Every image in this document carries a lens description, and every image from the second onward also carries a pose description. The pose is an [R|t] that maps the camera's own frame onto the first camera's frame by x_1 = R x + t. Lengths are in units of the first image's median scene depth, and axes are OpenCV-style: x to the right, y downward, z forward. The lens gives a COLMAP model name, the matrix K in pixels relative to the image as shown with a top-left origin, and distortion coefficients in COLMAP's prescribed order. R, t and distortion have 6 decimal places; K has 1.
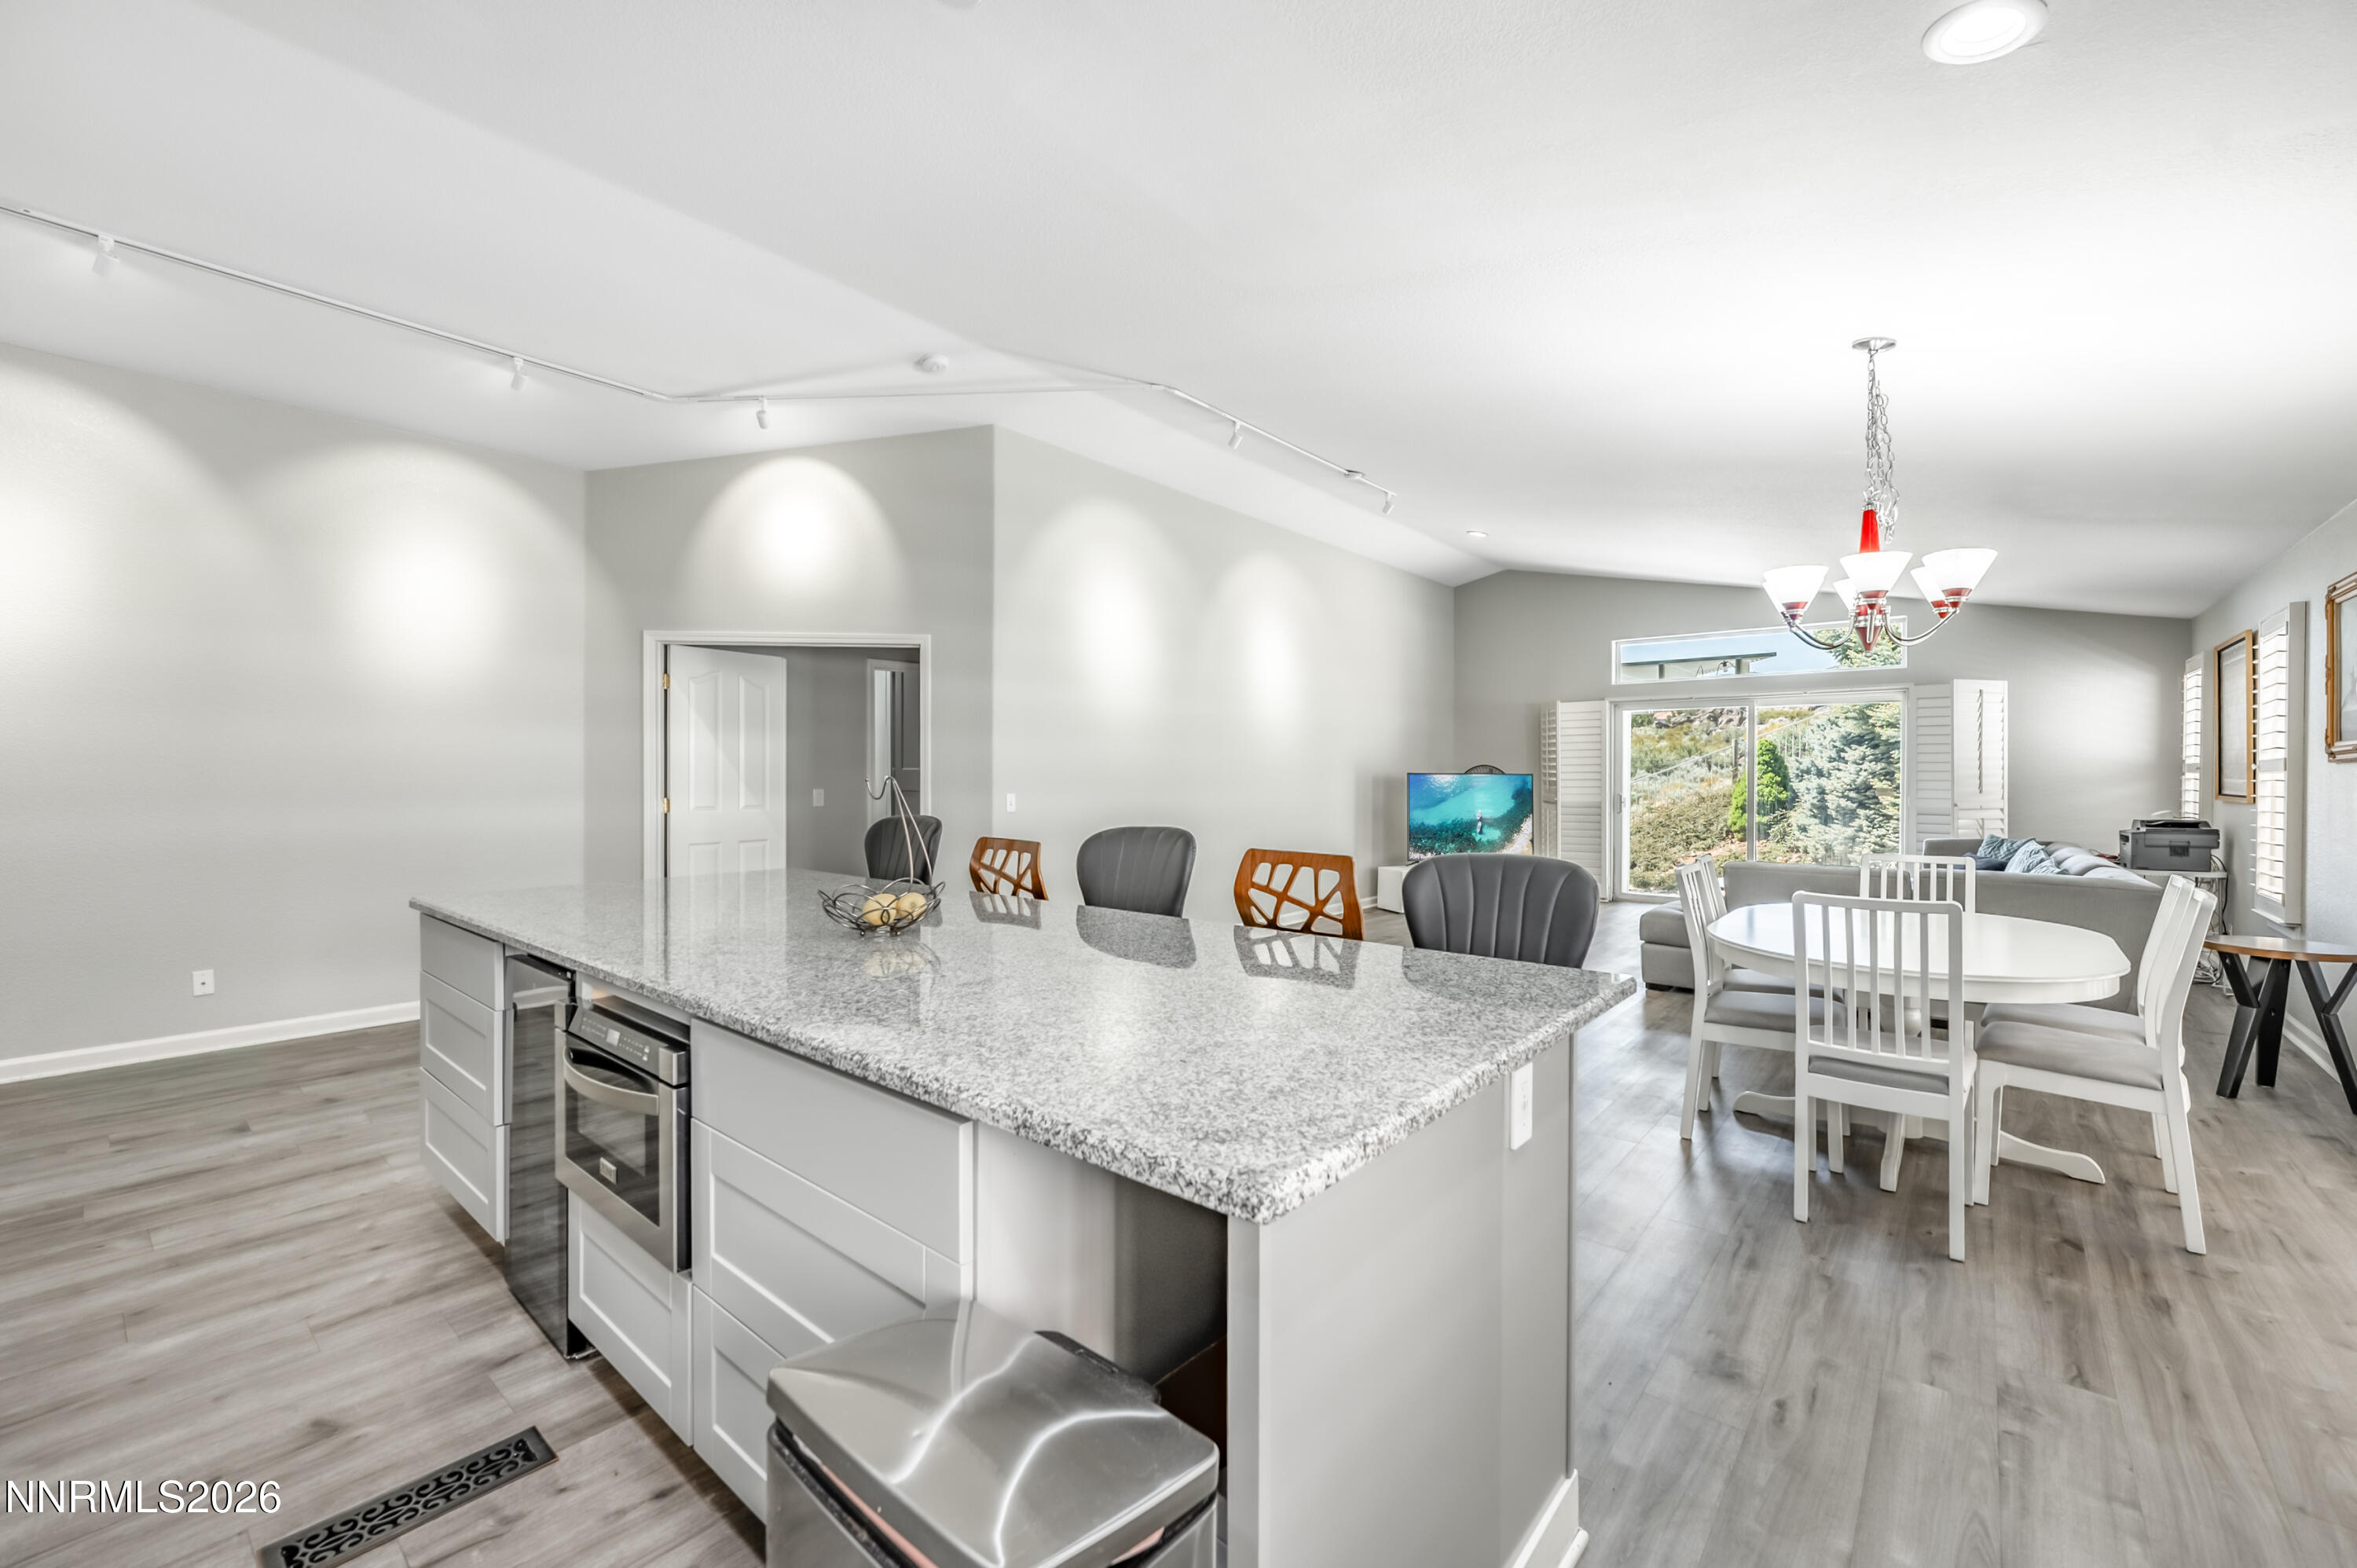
lens RADIAL K [[952.1, 0, 1185.7], [0, 952.1, 788.5], [0, 0, 1]] dist [-0.002640, -0.000070]
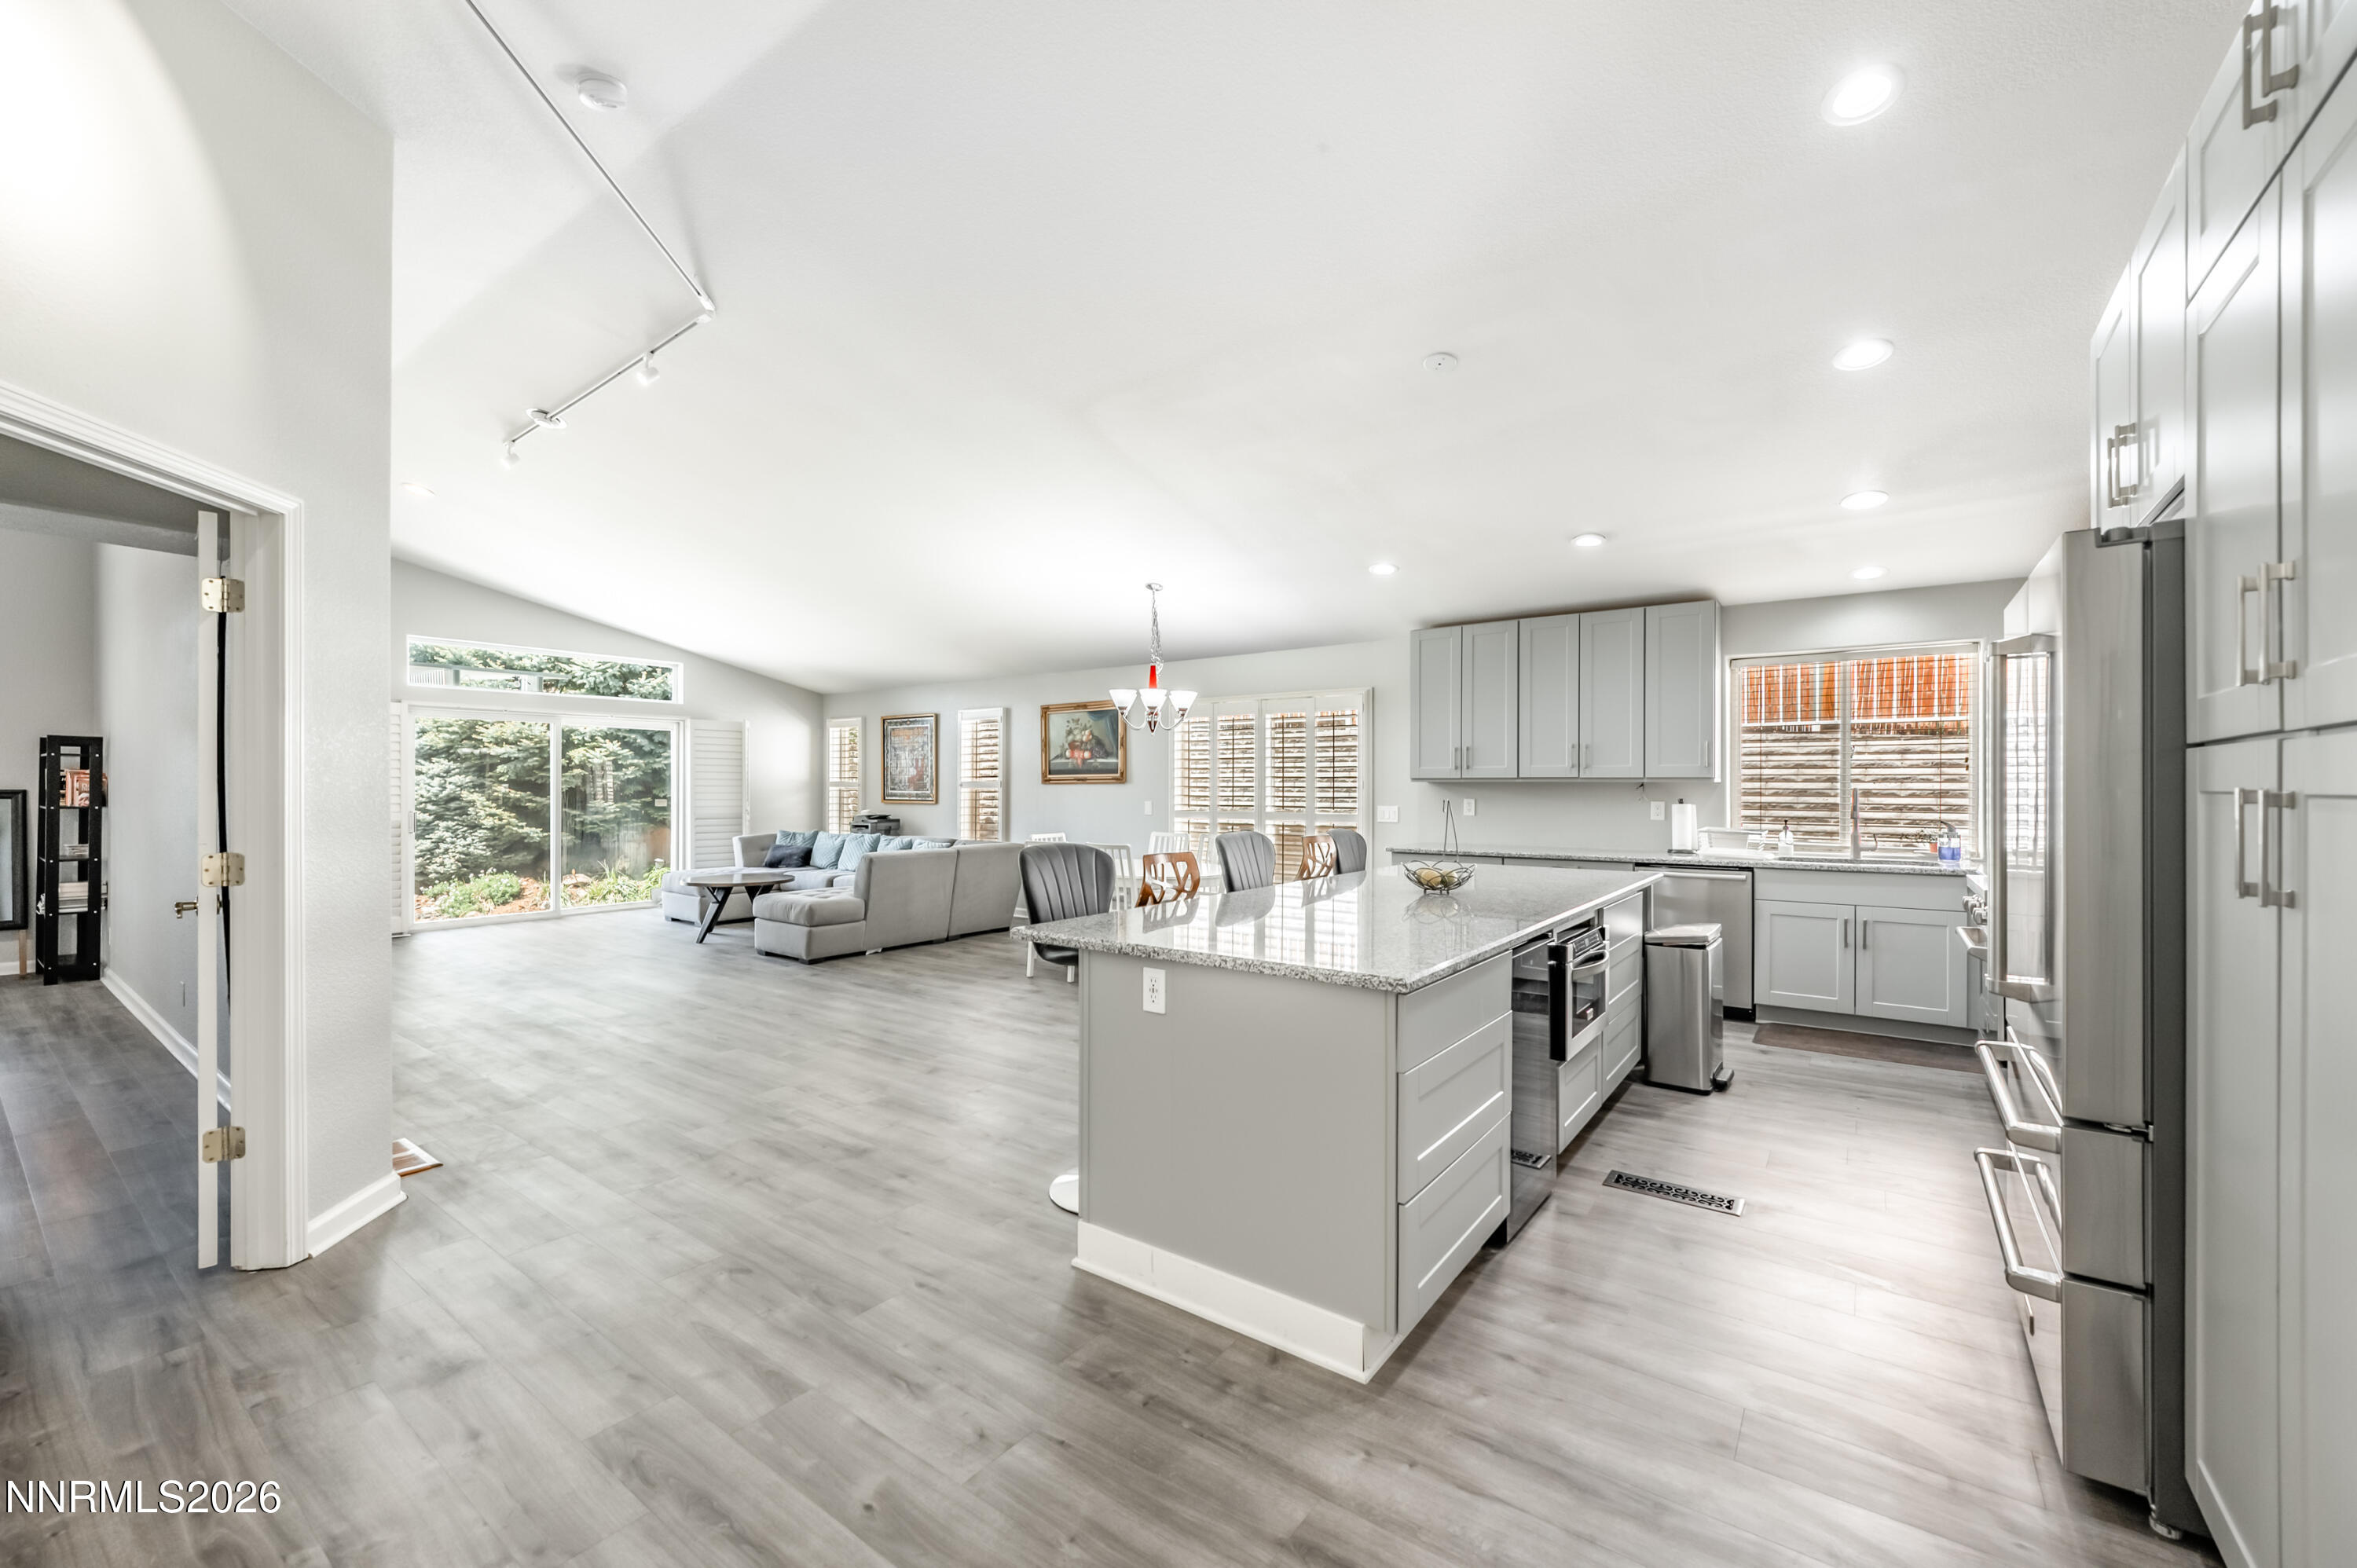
lens RADIAL K [[936.2, 0, 1167.3], [0, 936.2, 786.6], [0, 0, 1]] dist [0.000037, 0.000471]
pose [[-0.051834, -0.002119, 0.998653, -0.631666], [0.013457, 0.999905, 0.002820, -0.014426], [-0.998565, 0.013585, -0.051801, 0.505687]]
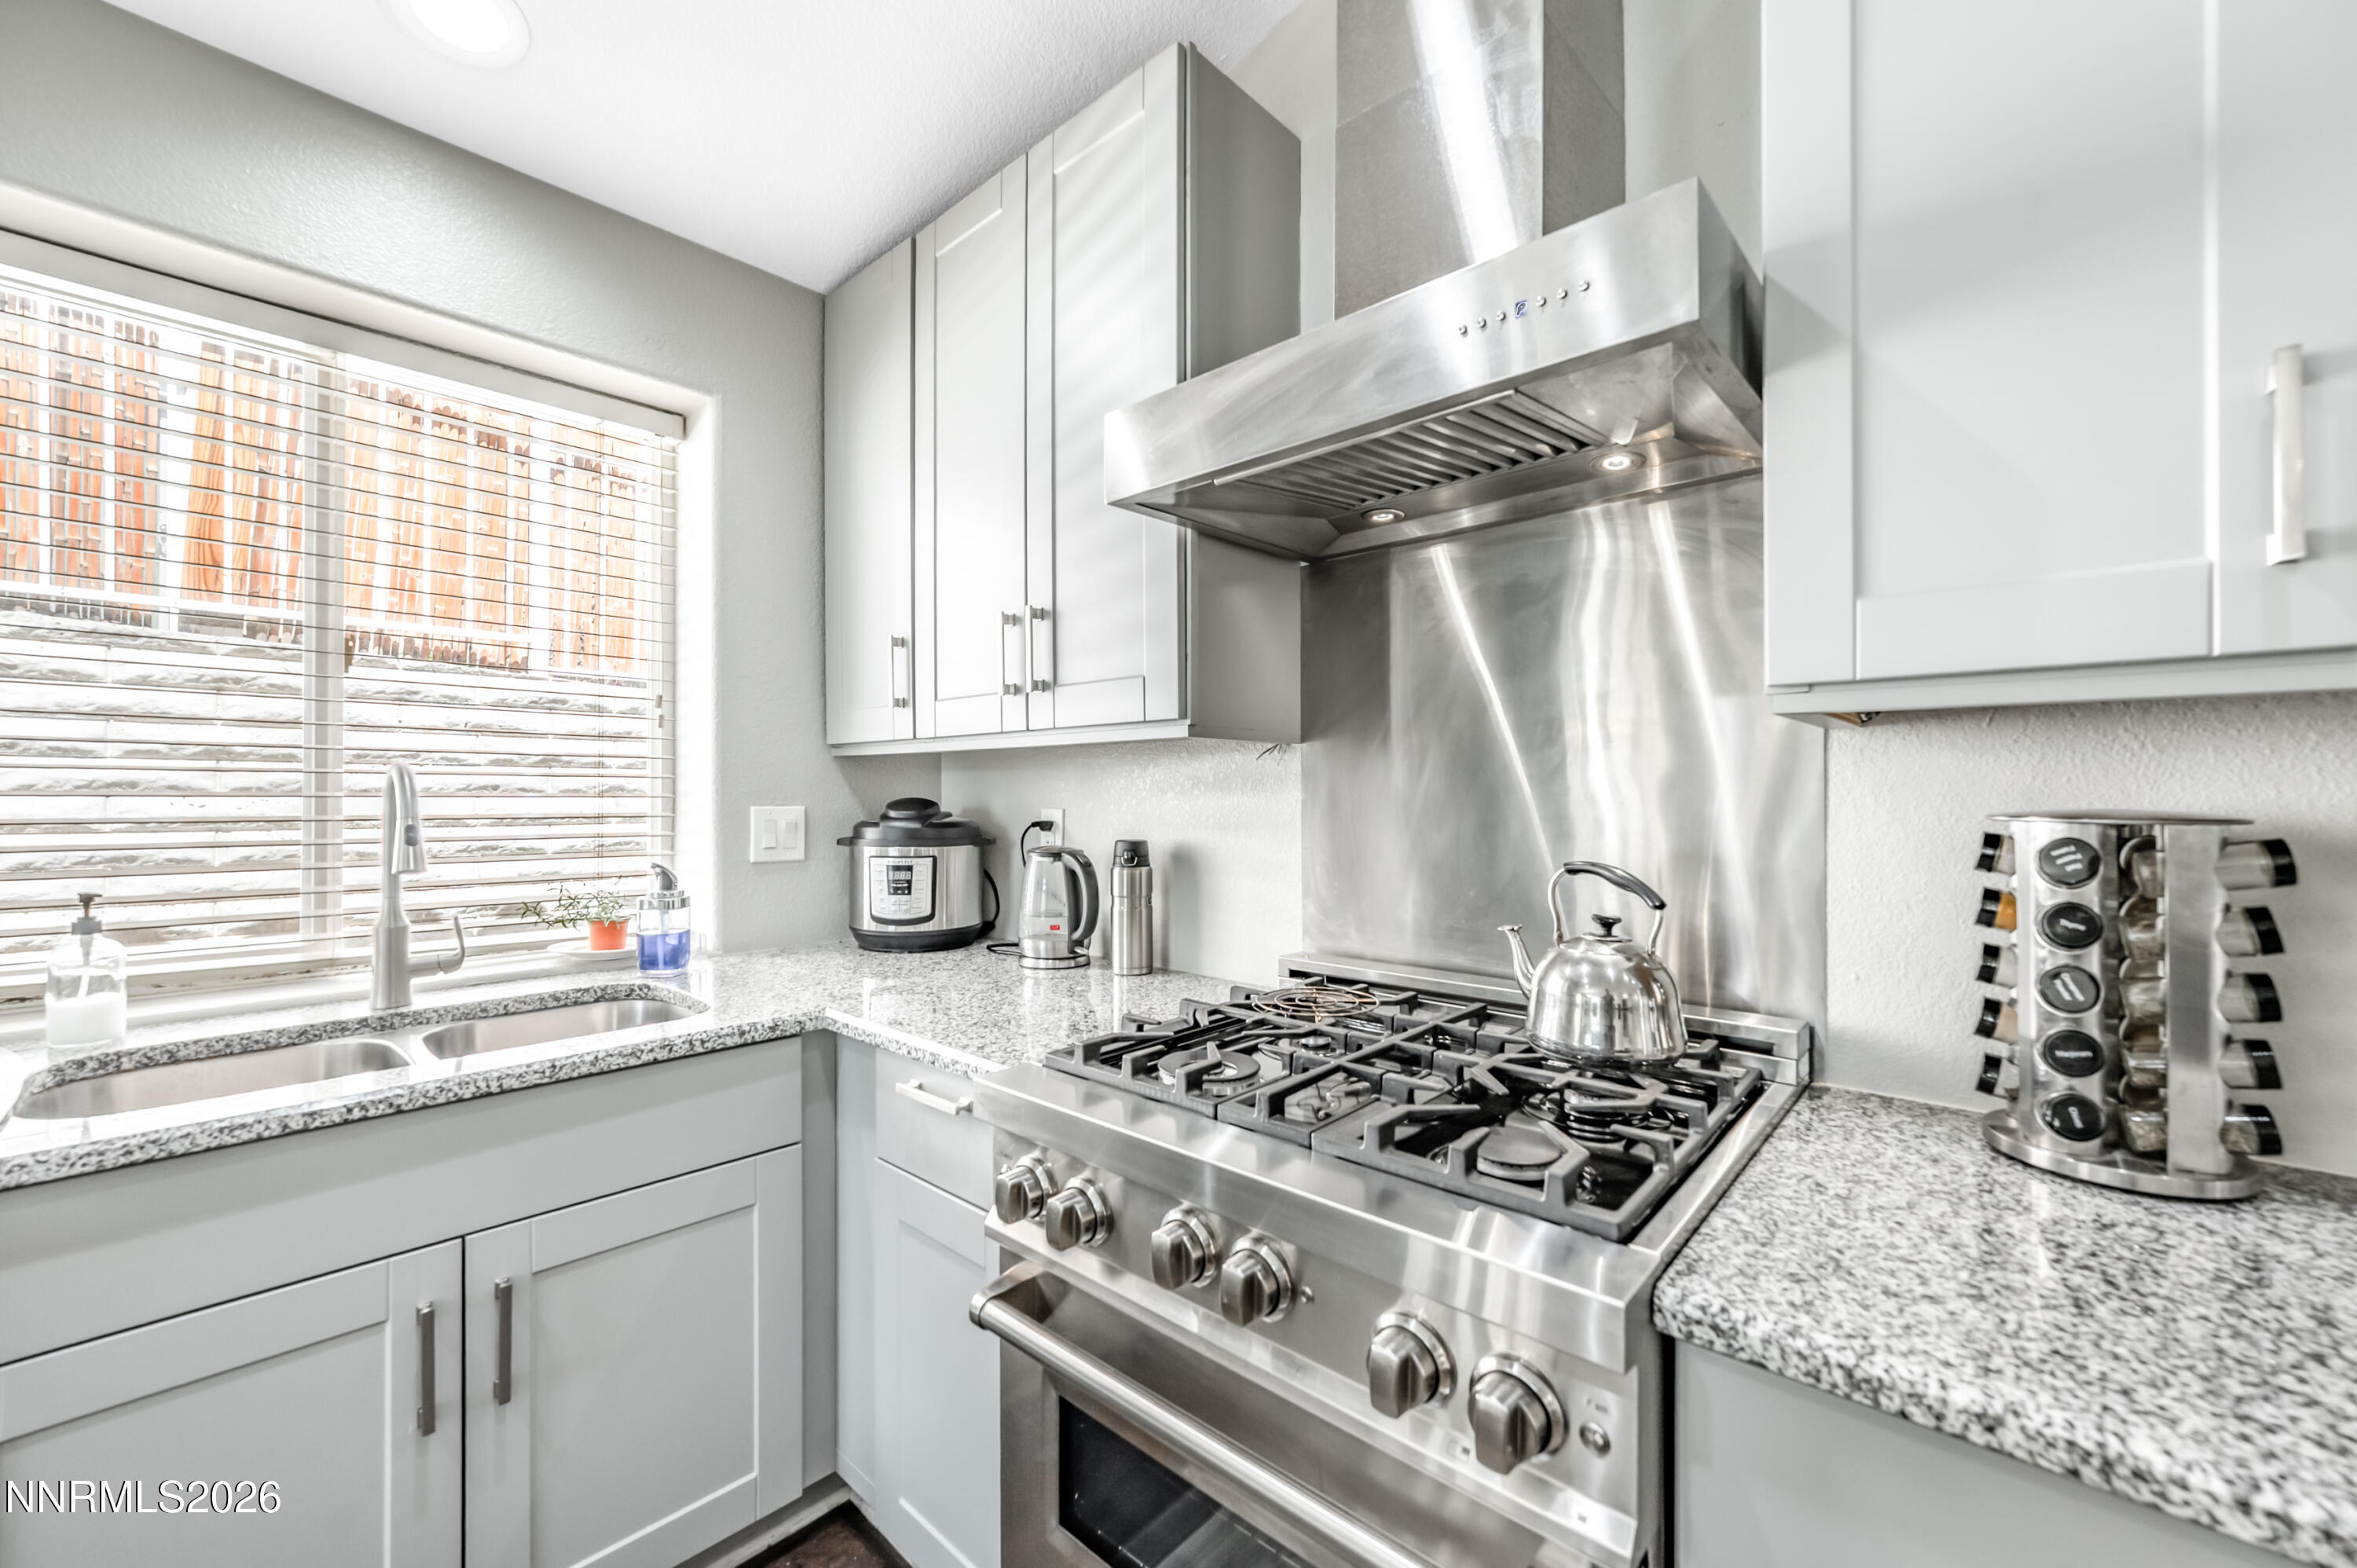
lens RADIAL K [[952.1, 0, 1185.7], [0, 952.1, 788.5], [0, 0, 1]] dist [-0.002640, -0.000070]
pose [[-0.998732, -0.001741, 0.050322, -0.085818], [-0.001205, 0.999942, 0.010682, -0.000621], [-0.050337, 0.010608, -0.998676, 0.113063]]
